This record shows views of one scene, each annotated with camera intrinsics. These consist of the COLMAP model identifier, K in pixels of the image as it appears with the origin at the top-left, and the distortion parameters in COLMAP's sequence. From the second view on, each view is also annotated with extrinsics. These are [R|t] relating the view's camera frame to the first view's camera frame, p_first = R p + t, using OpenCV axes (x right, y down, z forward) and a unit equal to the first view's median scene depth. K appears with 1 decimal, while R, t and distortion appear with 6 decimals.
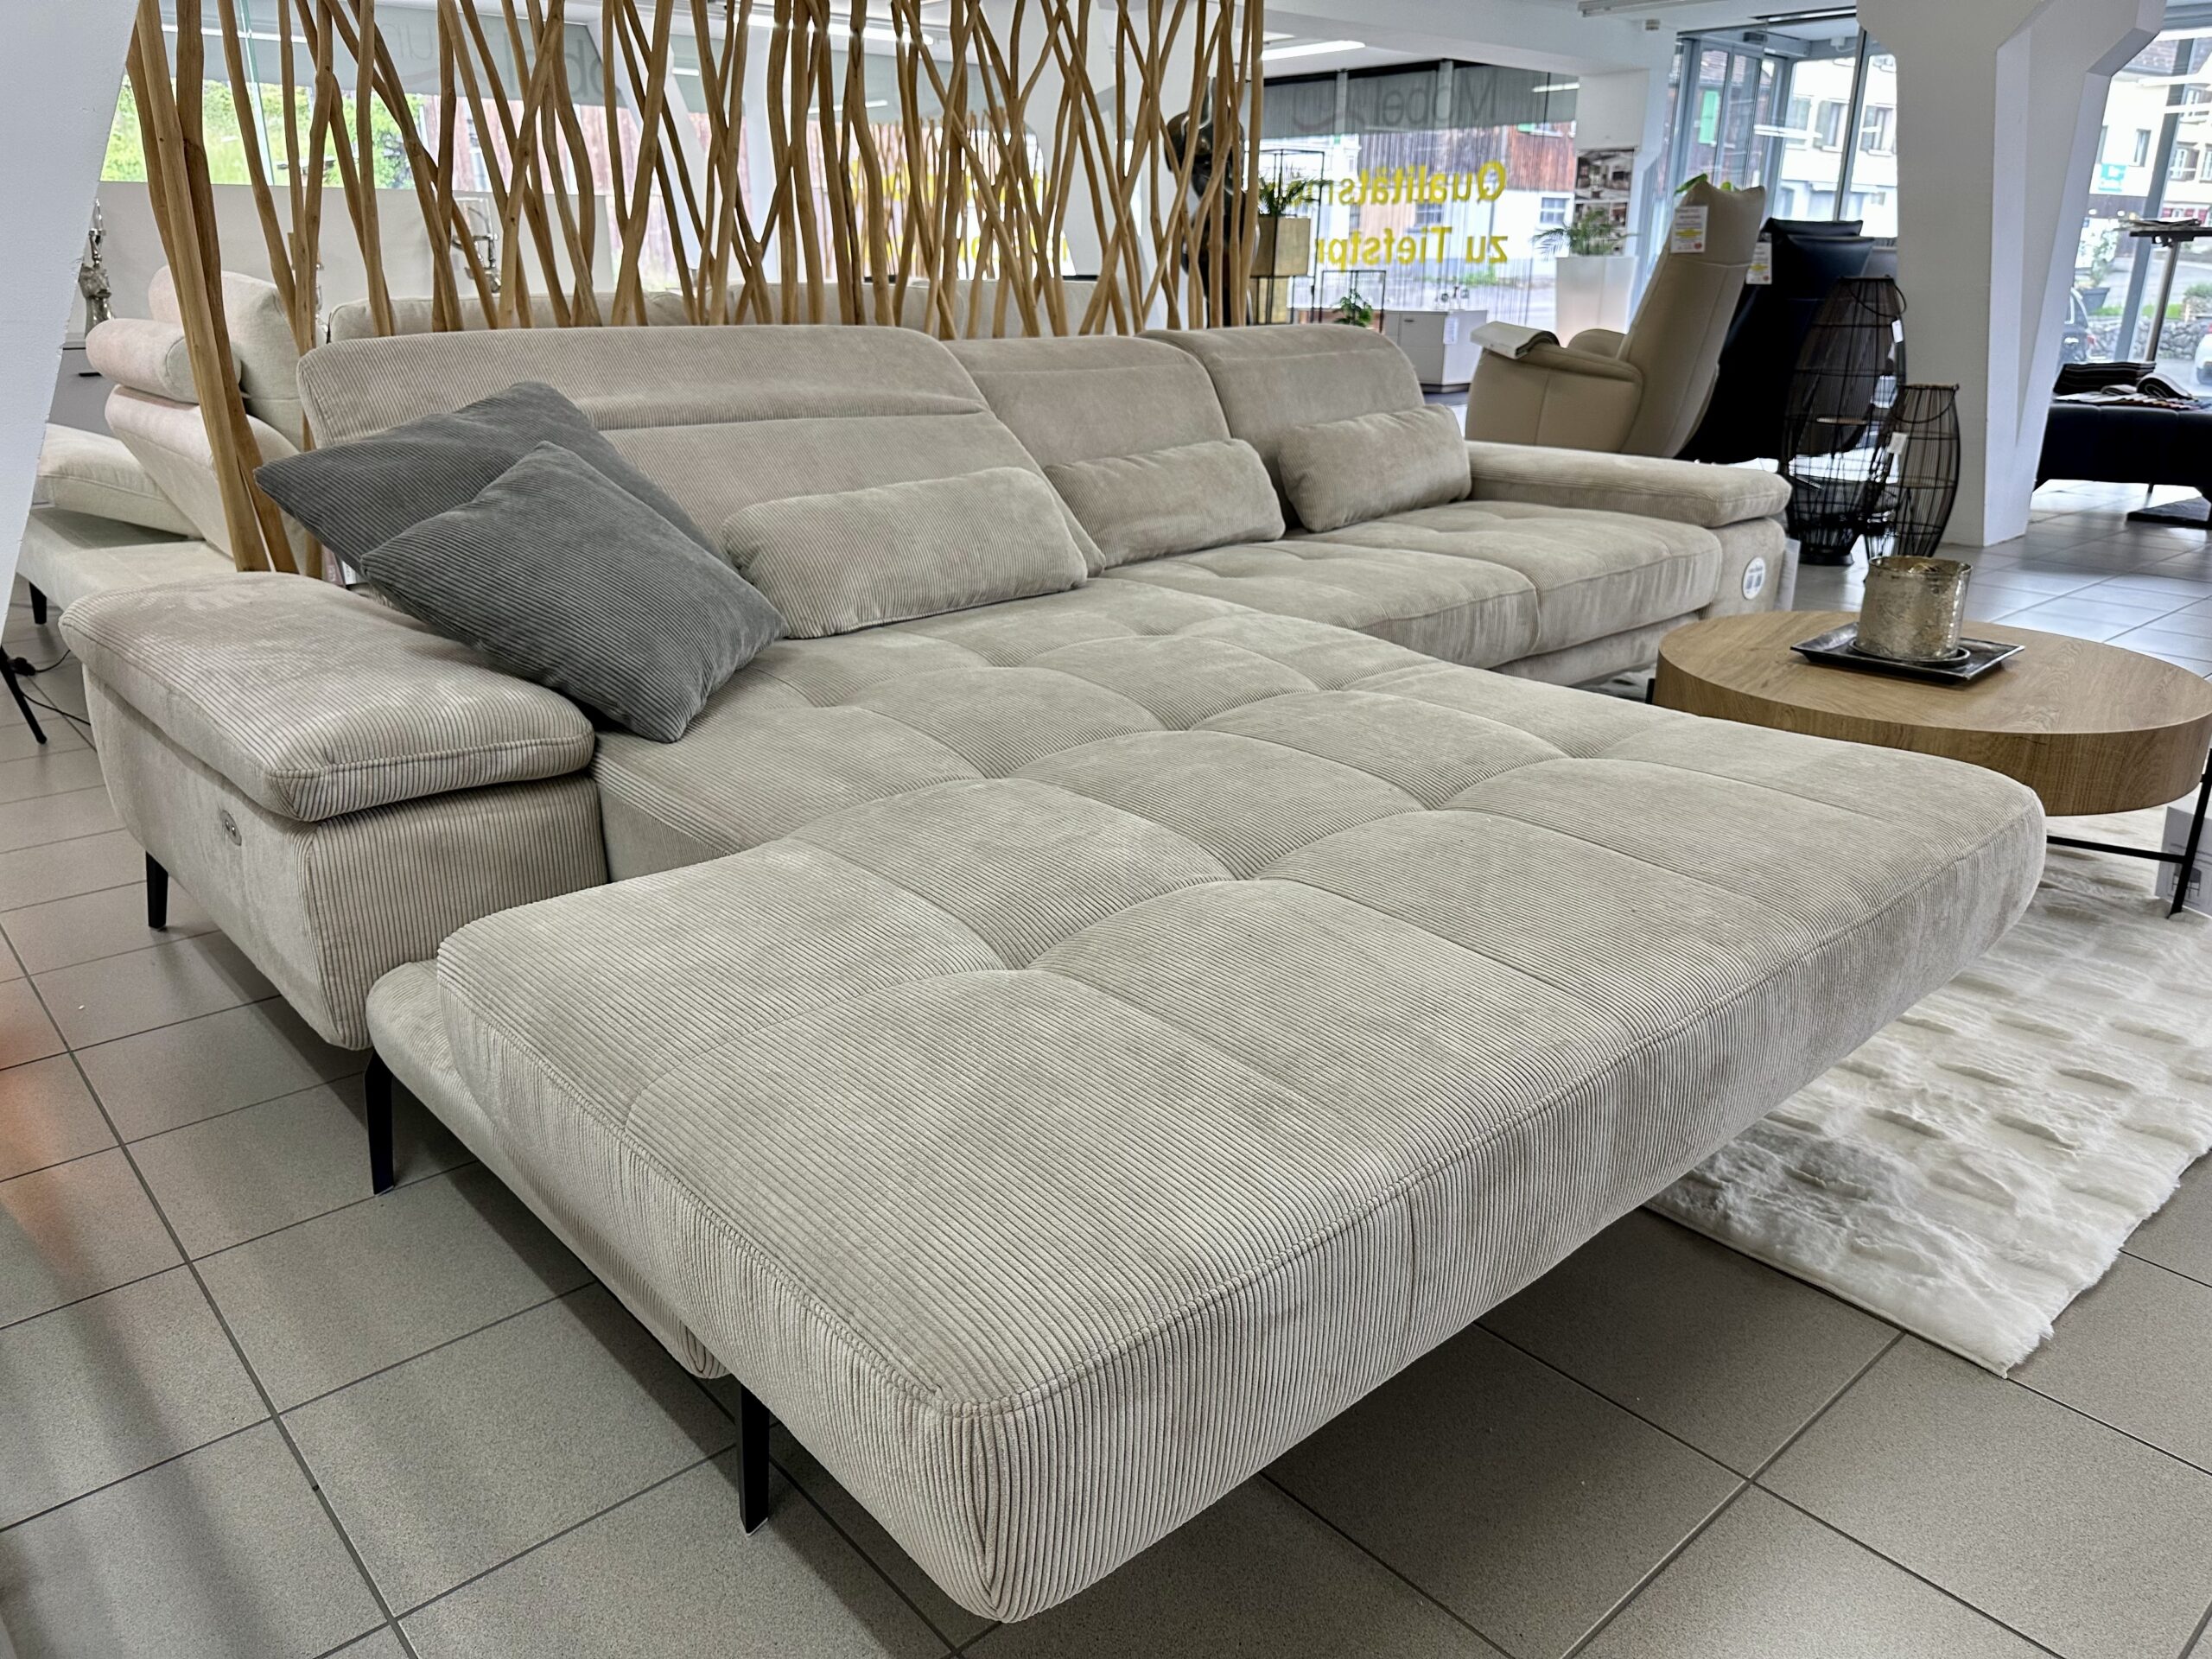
lens RADIAL K [[1568.0, 0, 1111.7], [0, 1568.0, 837.0], [0, 0, 1]] dist [0.049937, -0.060477]
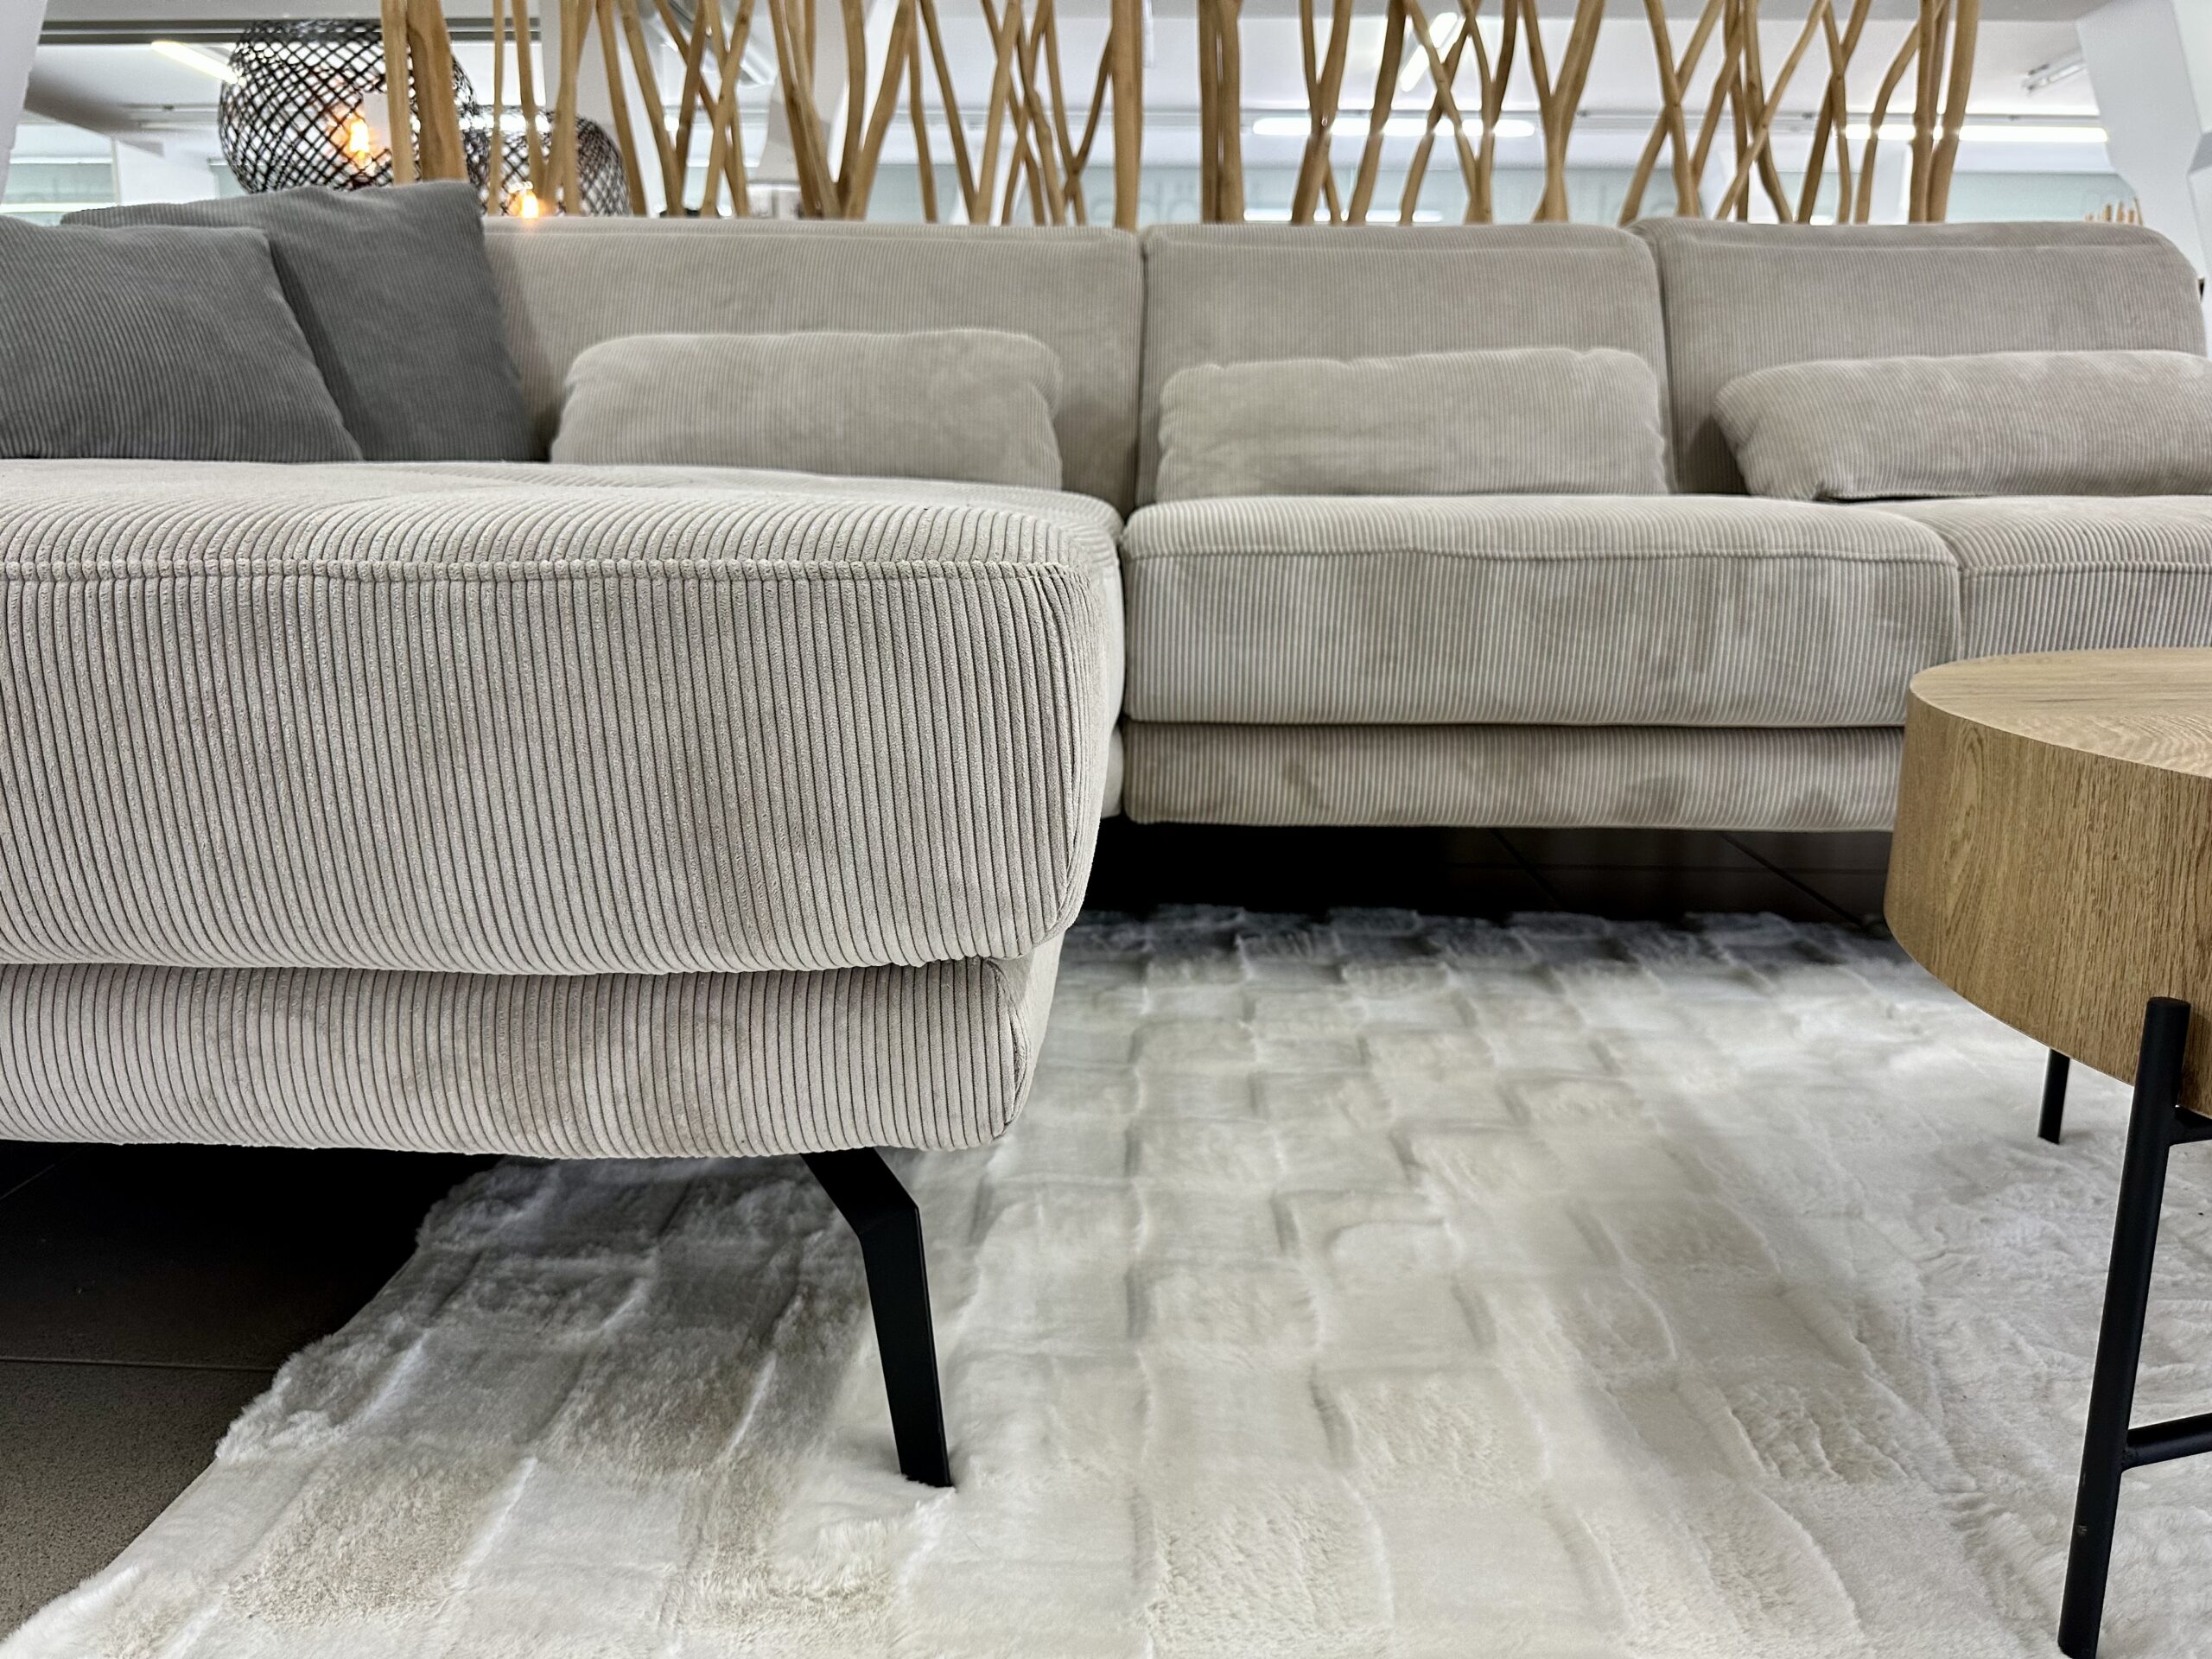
lens RADIAL K [[1610.3, 0, 1106.0], [0, 1610.3, 829.5], [0, 0, 1]] dist [0.004847, -0.058093]
pose [[0.724127, 0.152922, -0.672499, 0.501038], [-0.248527, 0.967454, -0.047613, -0.009181], [0.643330, 0.201612, 0.738565, 0.655371]]
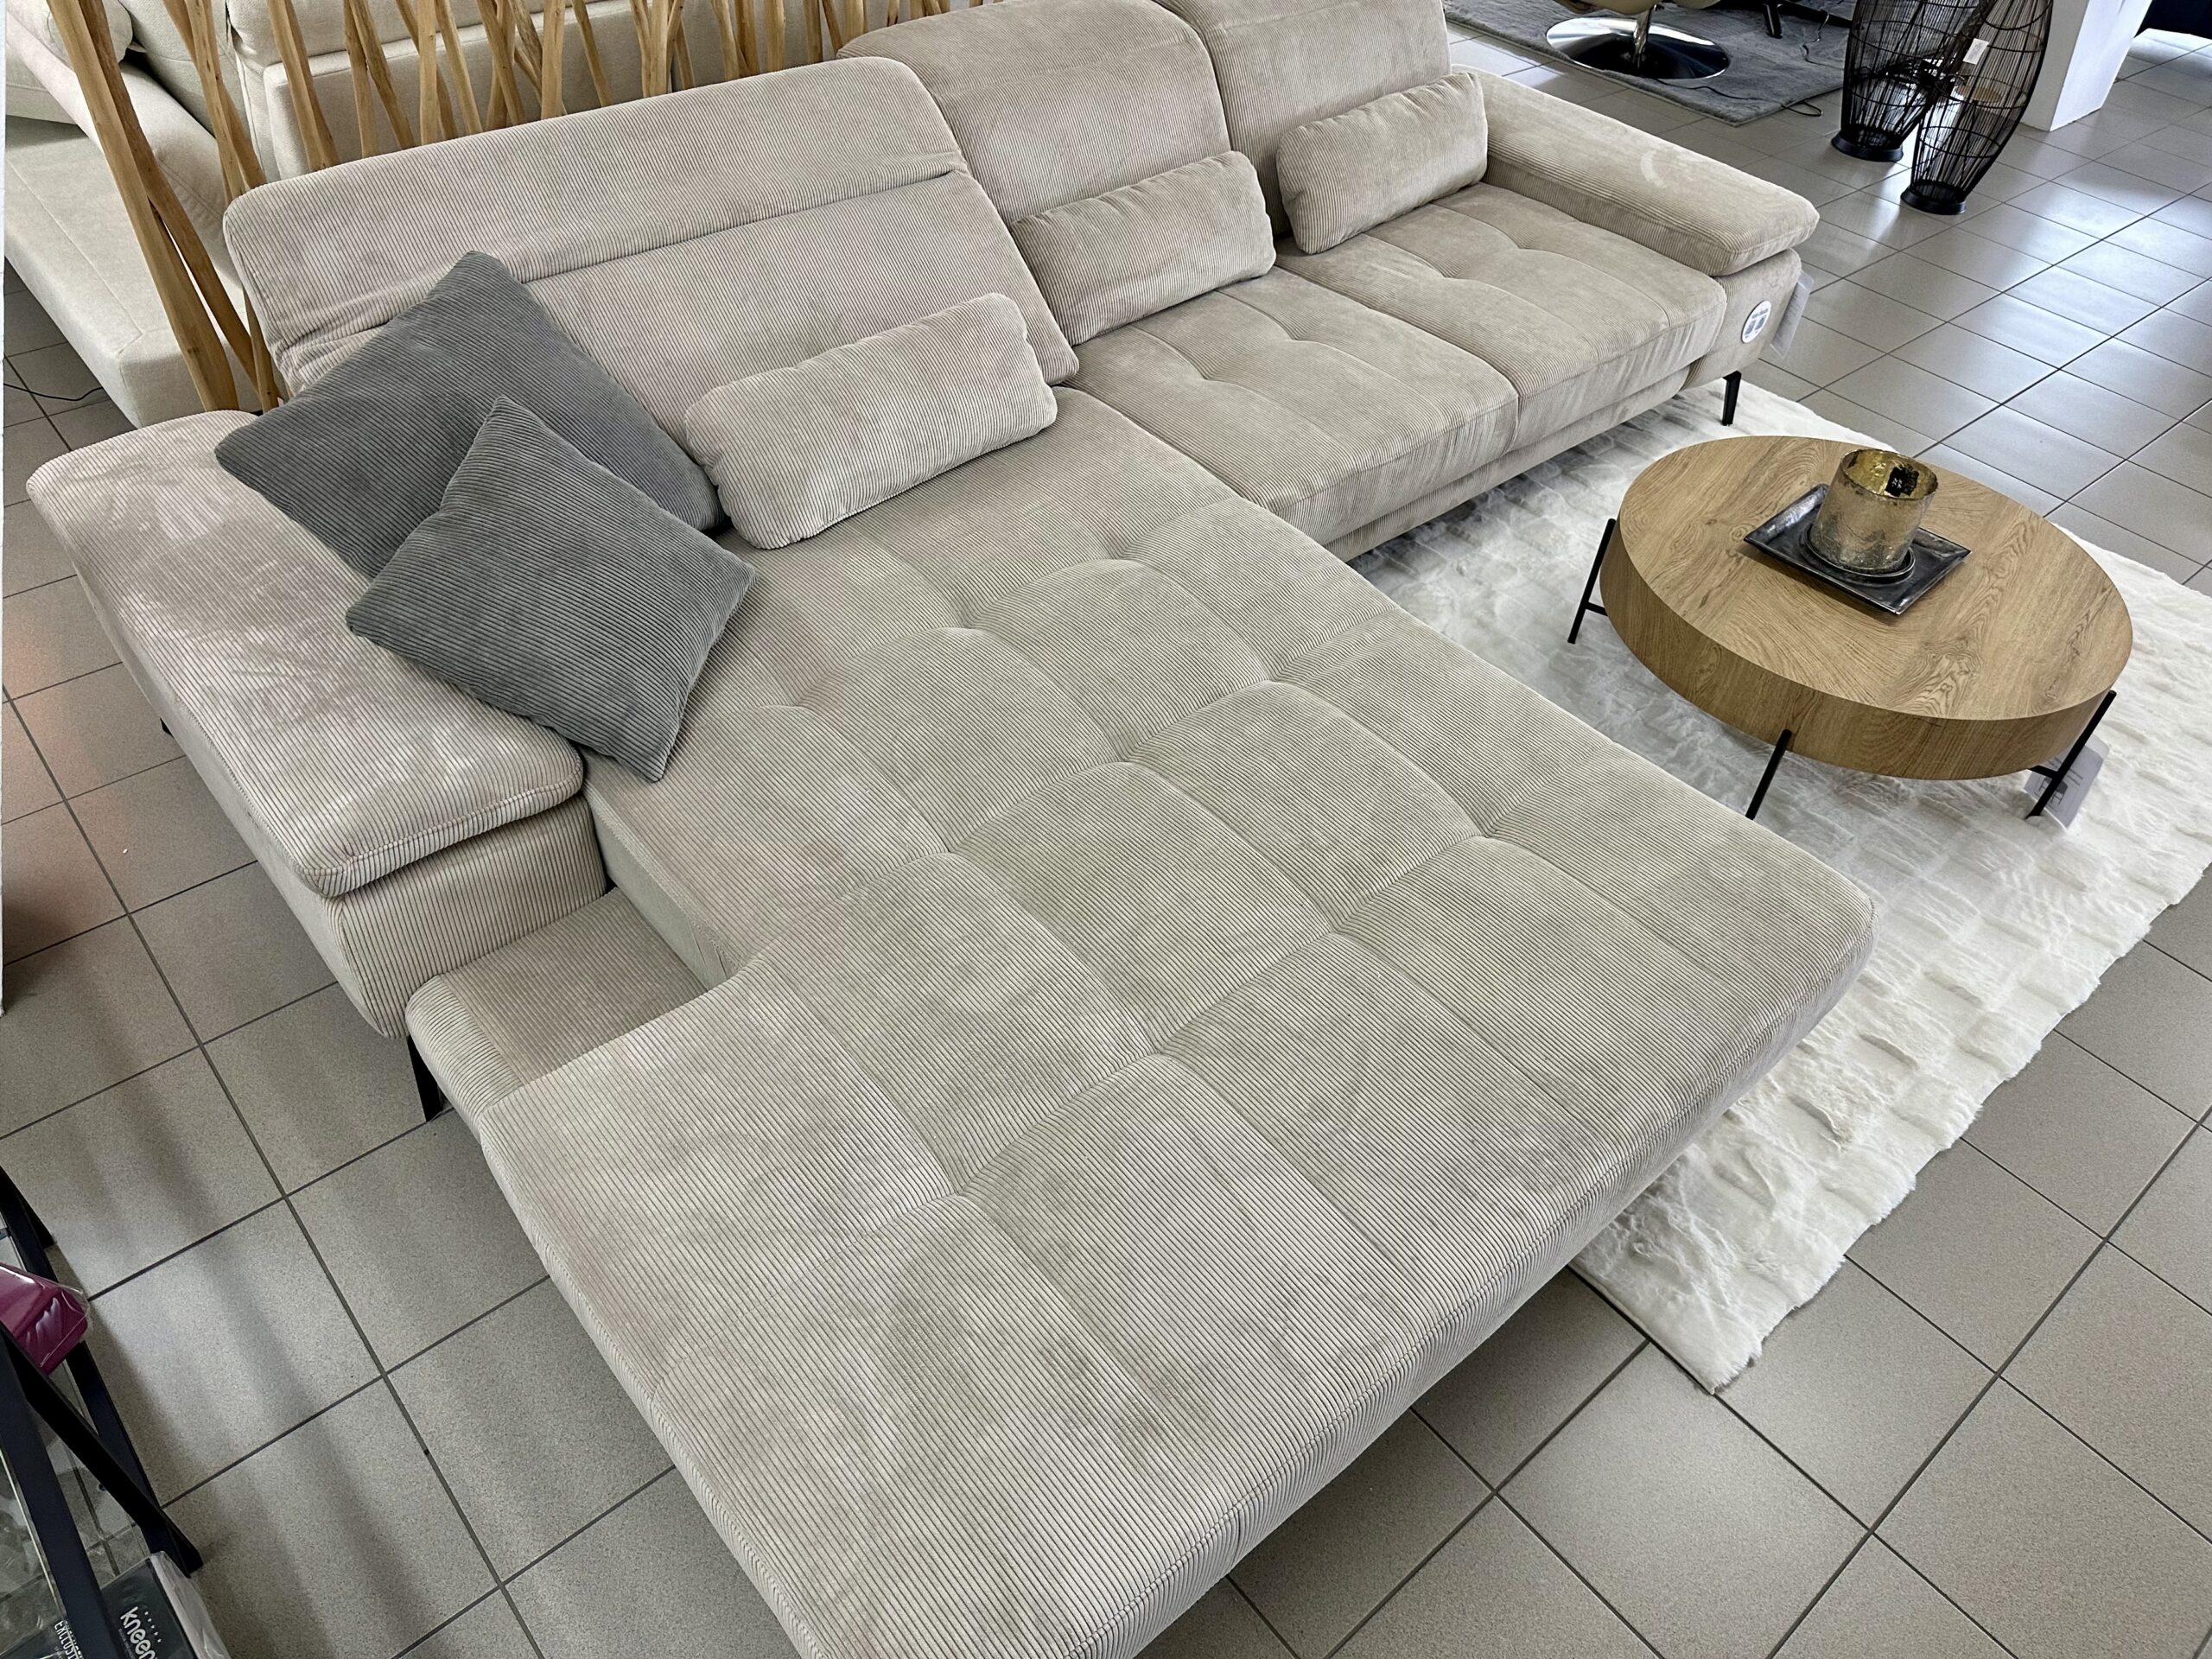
lens RADIAL K [[1573.6, 0, 1099.1], [0, 1573.6, 827.2], [0, 0, 1]] dist [0.044917, -0.062981]
pose [[0.998258, 0.054201, 0.023320, 0.001877], [-0.059003, 0.913403, 0.402757, -0.360266], [0.000529, -0.403431, 0.915010, -0.005717]]
